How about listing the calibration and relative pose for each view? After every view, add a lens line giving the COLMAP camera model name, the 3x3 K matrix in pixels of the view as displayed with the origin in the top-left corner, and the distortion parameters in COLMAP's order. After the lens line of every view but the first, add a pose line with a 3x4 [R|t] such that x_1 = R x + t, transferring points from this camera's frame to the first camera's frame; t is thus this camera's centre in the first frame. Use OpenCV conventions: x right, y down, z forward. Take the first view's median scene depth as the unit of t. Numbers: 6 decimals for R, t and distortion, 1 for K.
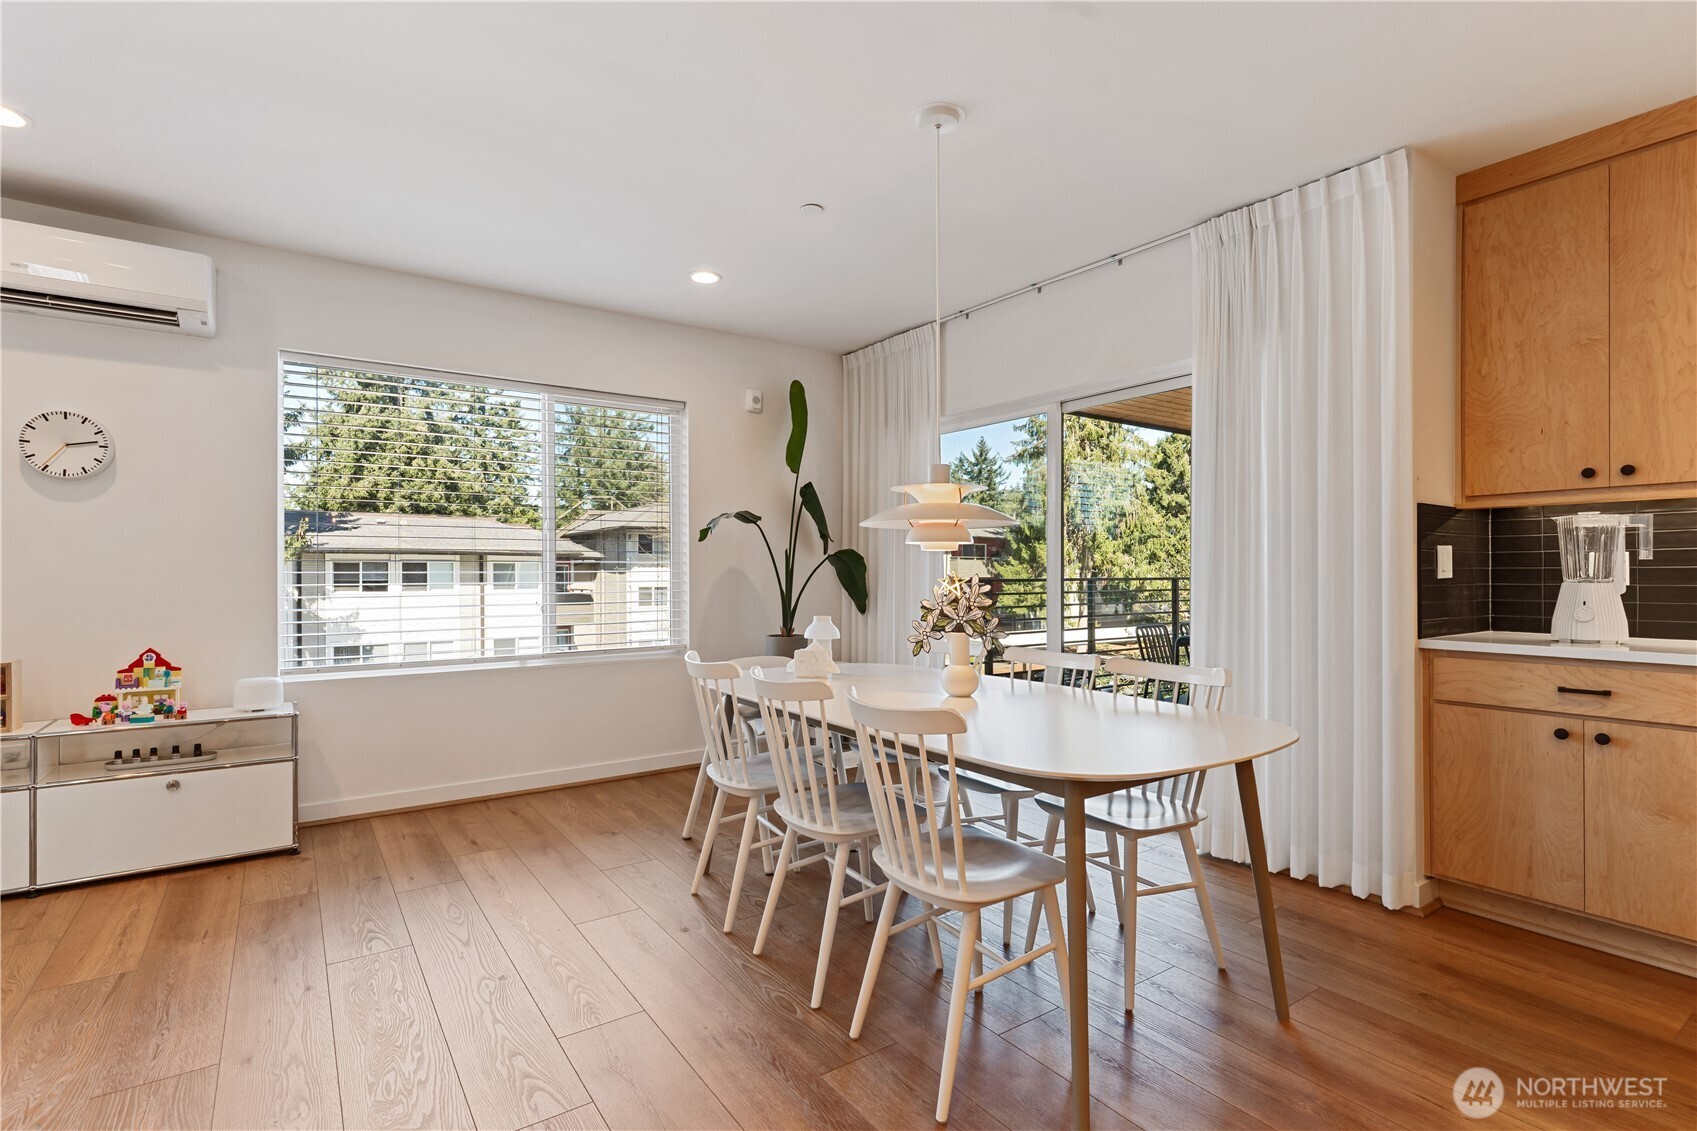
lens RADIAL K [[801.0, 0, 849.3], [0, 801.0, 576.9], [0, 0, 1]] dist [0.004518, -0.001120]
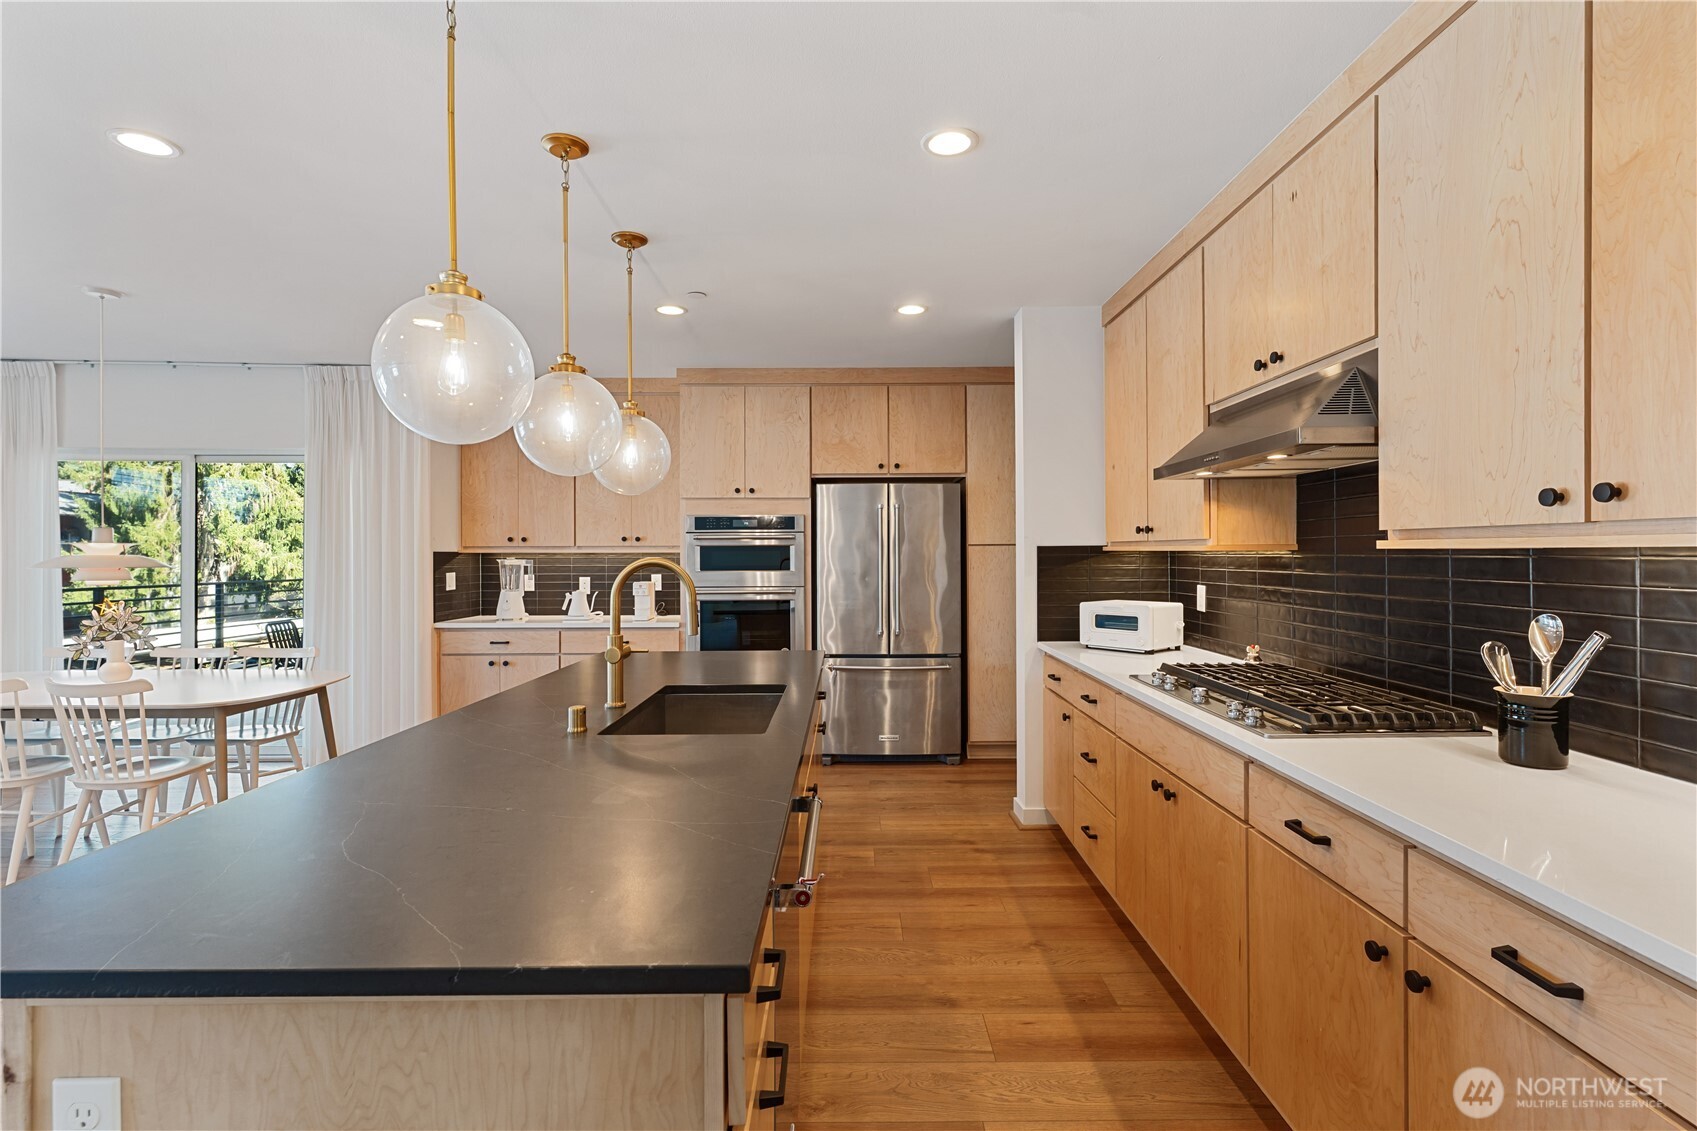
lens RADIAL K [[802.5, 0, 848.8], [0, 802.5, 554.7], [0, 0, 1]] dist [0.001347, 0.000012]
pose [[0.569750, 0.002280, 0.821815, -0.249130], [0.004301, 0.999974, -0.005756, -0.058451], [-0.821807, 0.006814, 0.569725, -0.752947]]
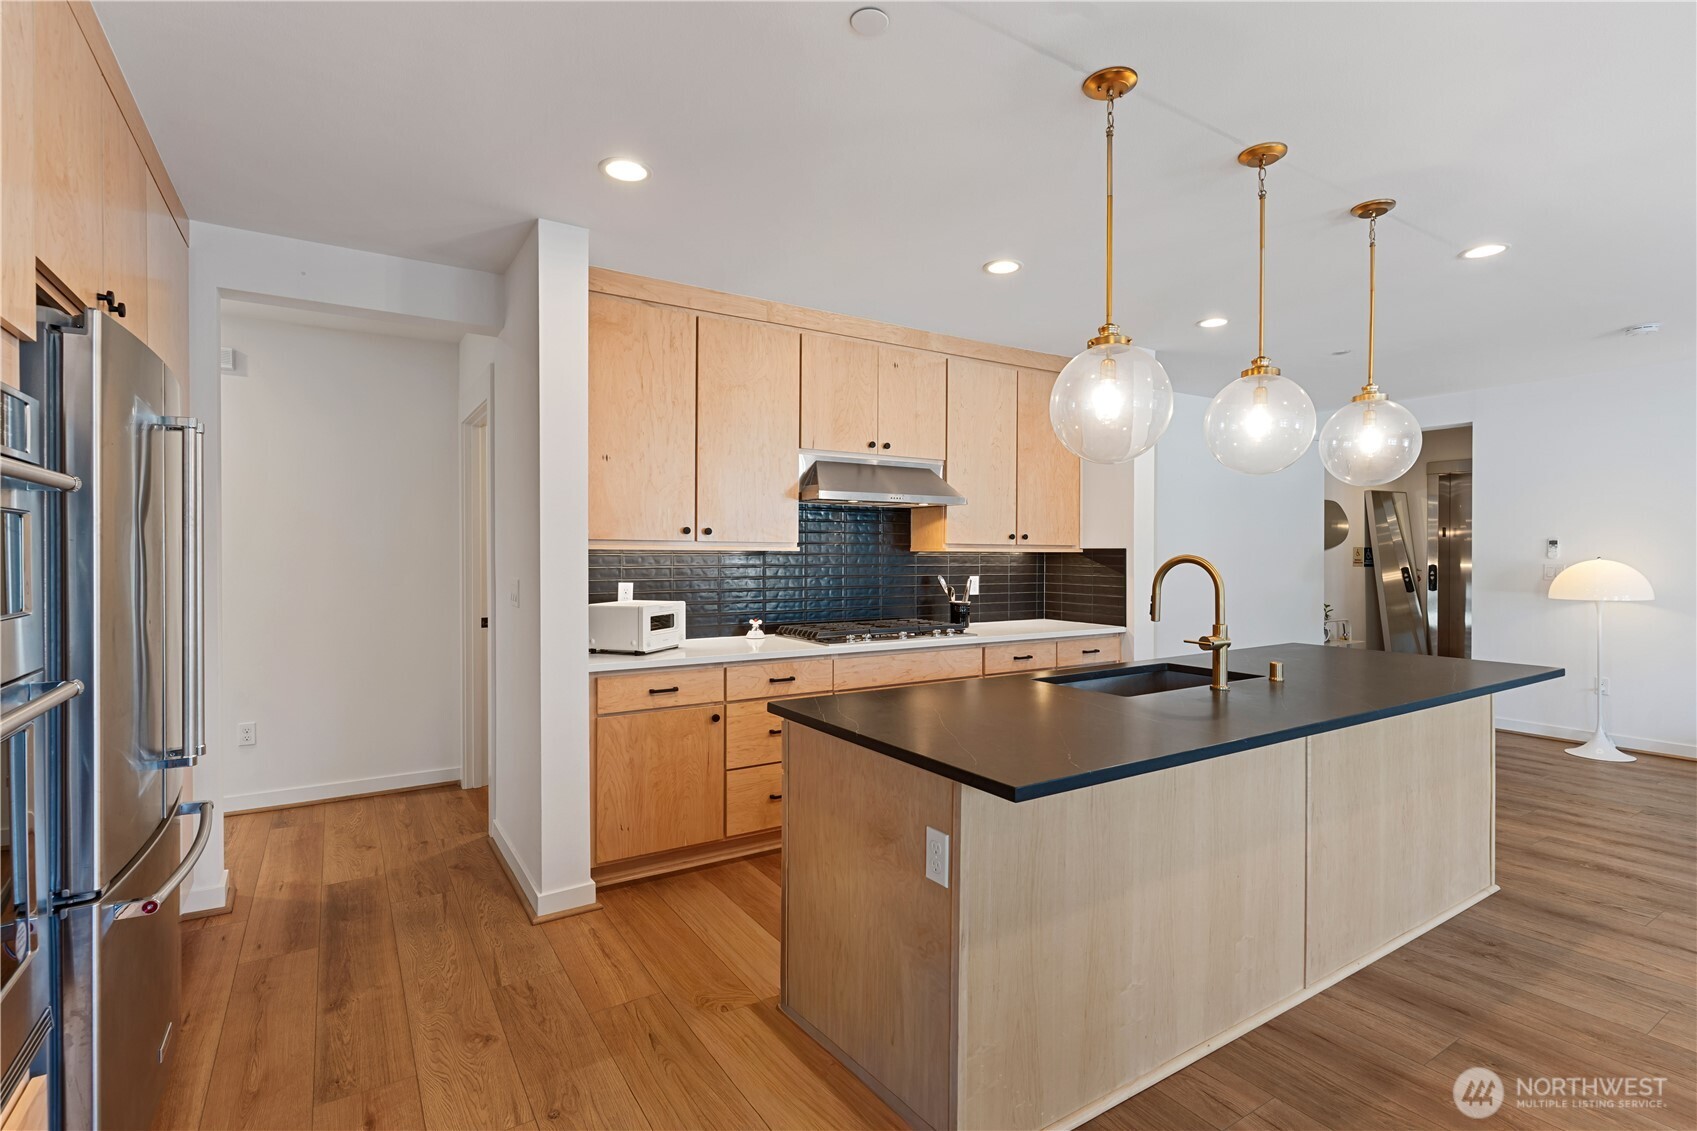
lens RADIAL K [[803.7, 0, 848.3], [0, 803.7, 560.2], [0, 0, 1]] dist [0.000464, -0.000392]
pose [[-0.999089, 0.001608, 0.042652, 0.567532], [0.002085, 0.999936, 0.011139, -0.066960], [-0.042631, 0.011217, -0.999028, 0.656141]]
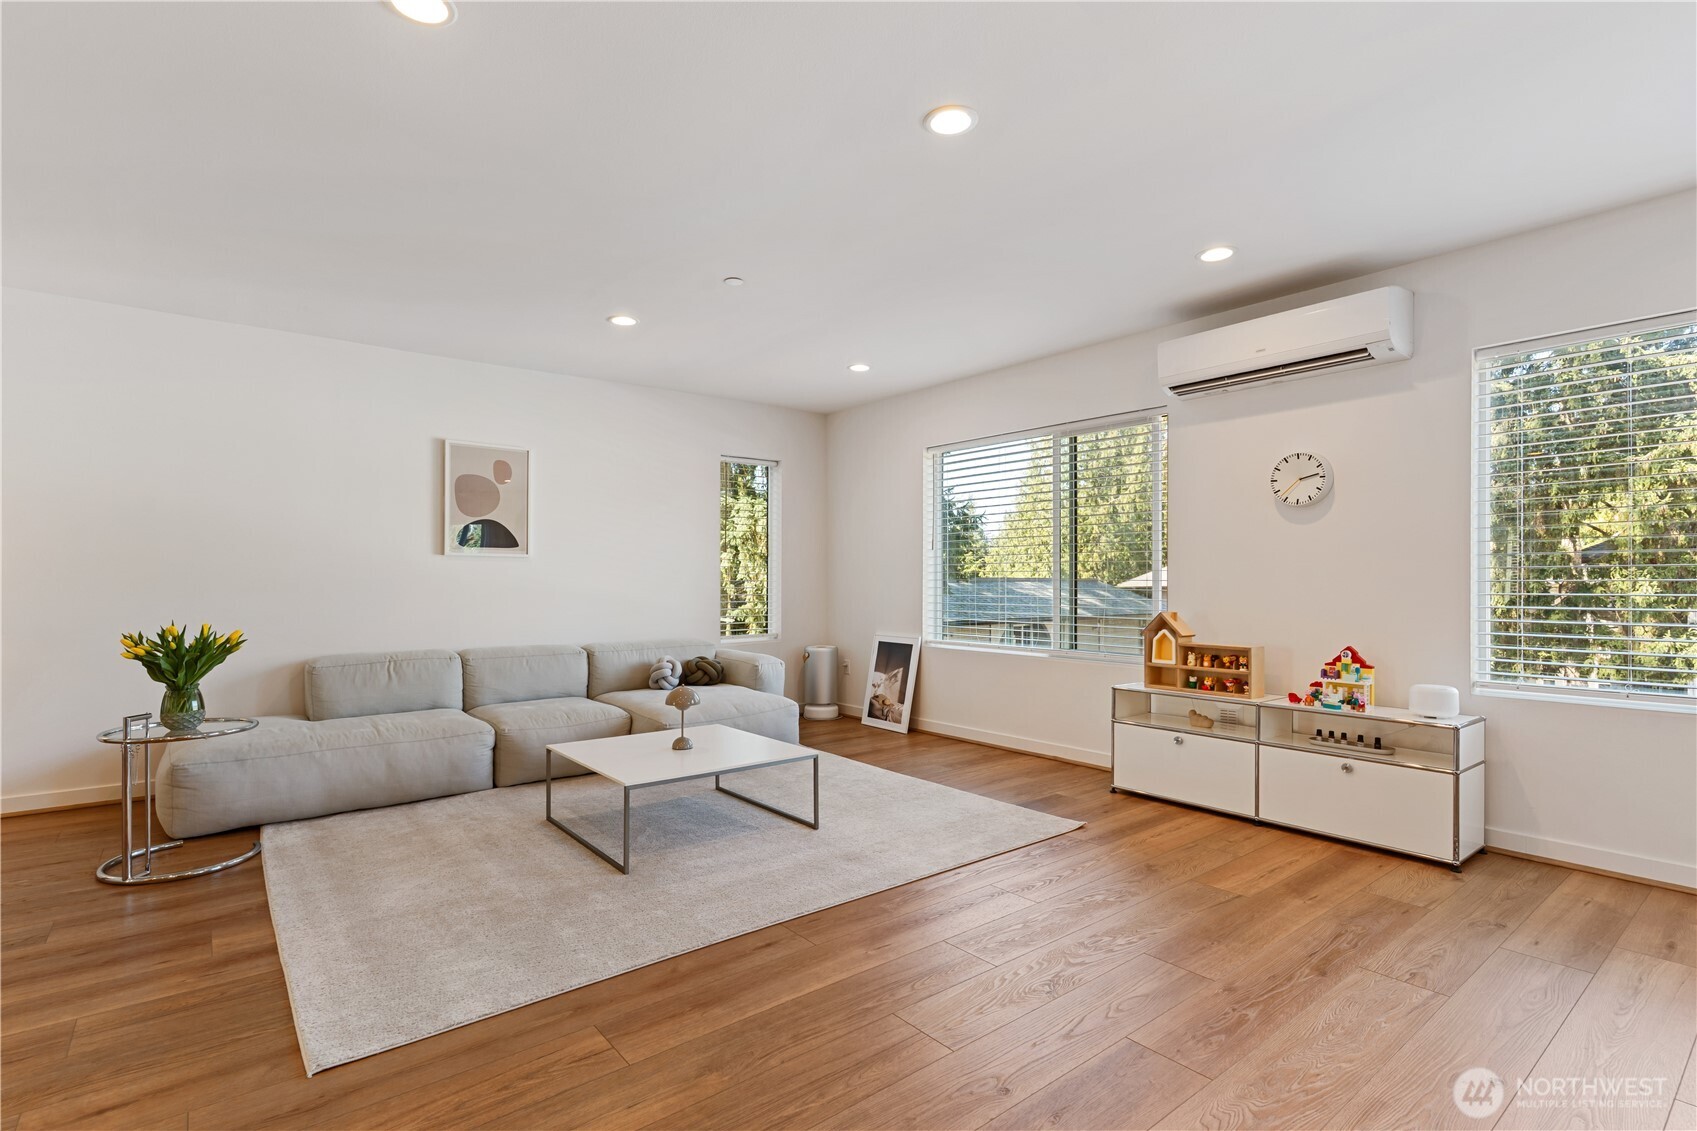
lens RADIAL K [[811.9, 0, 846.0], [0, 811.9, 576.0], [0, 0, 1]] dist [0.000892, 0.000322]
pose [[0.063968, -0.006358, -0.997932, 0.245589], [-0.001196, 0.999978, -0.006448, -0.003623], [0.997951, 0.001606, 0.063959, 0.206447]]
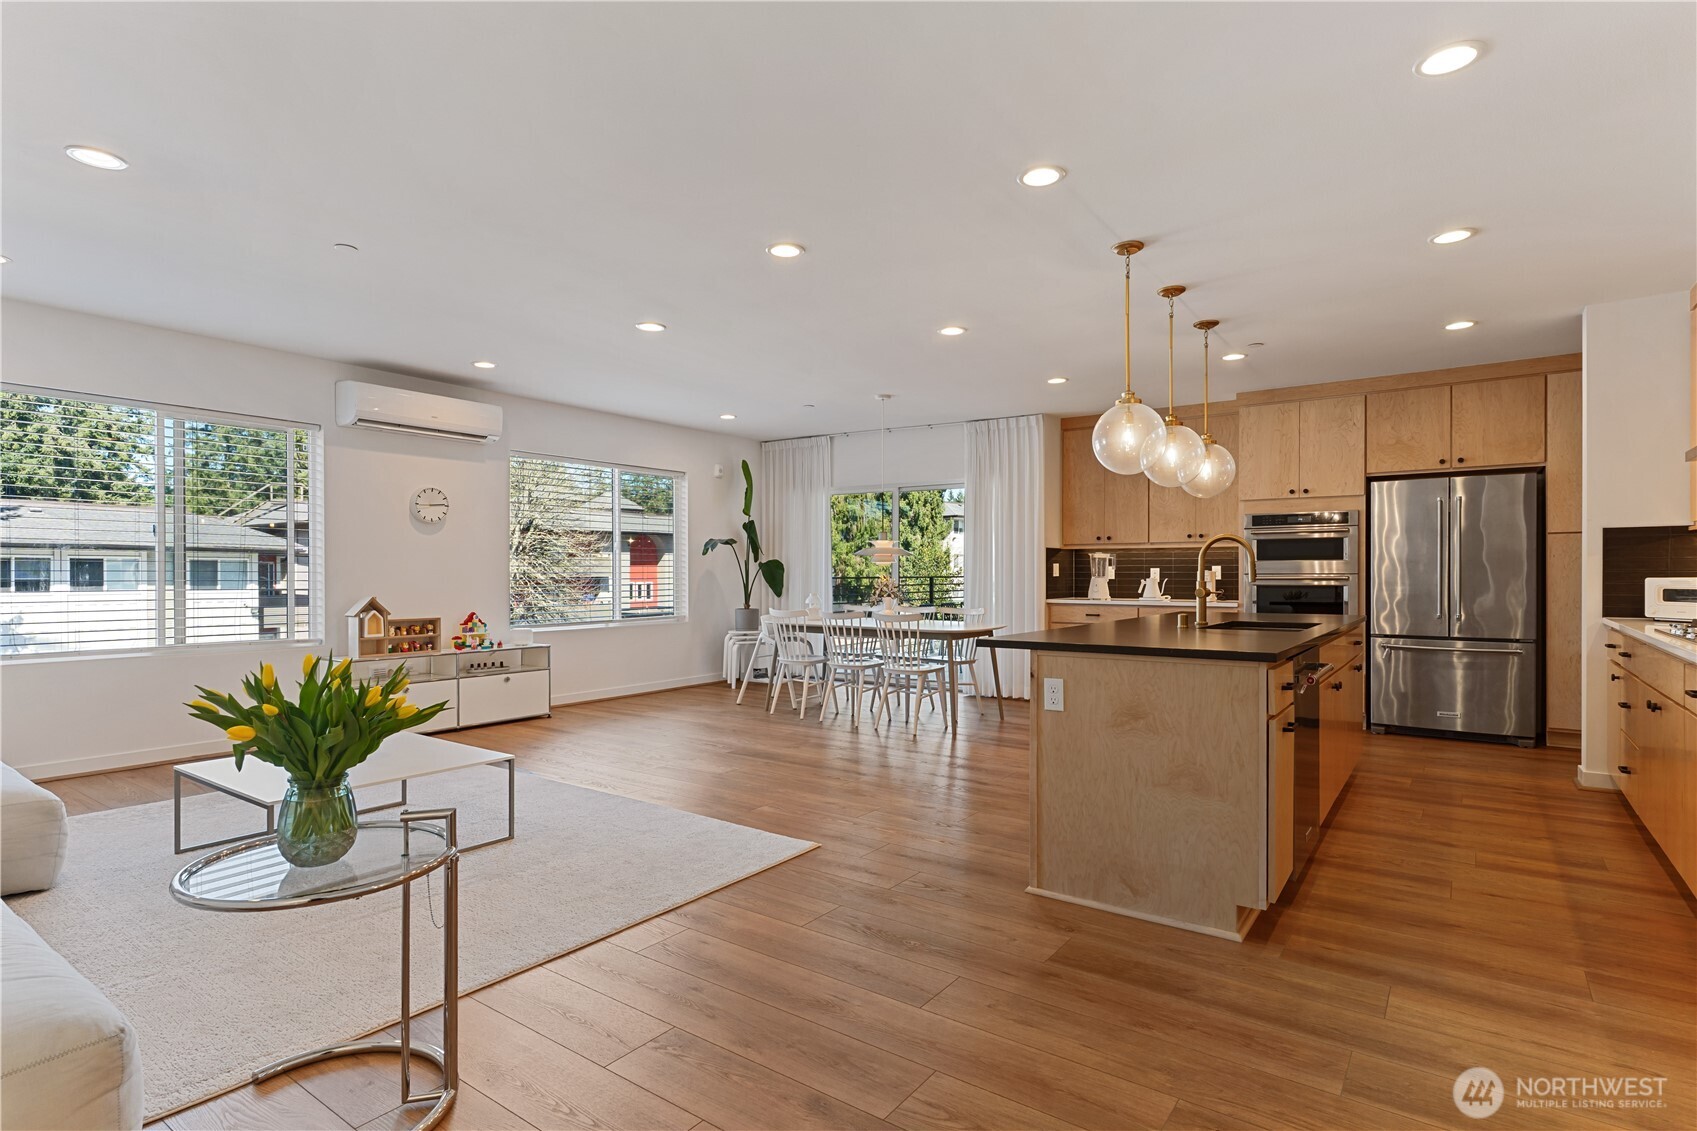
lens RADIAL K [[855.6, 0, 843.1], [0, 855.6, 575.6], [0, 0, 1]] dist [0.001966, 0.000924]
pose [[0.945532, 0.001267, 0.325526, -0.702003], [-0.001058, 0.999999, -0.000821, 0.002184], [-0.325527, 0.000432, 0.945533, -1.207523]]
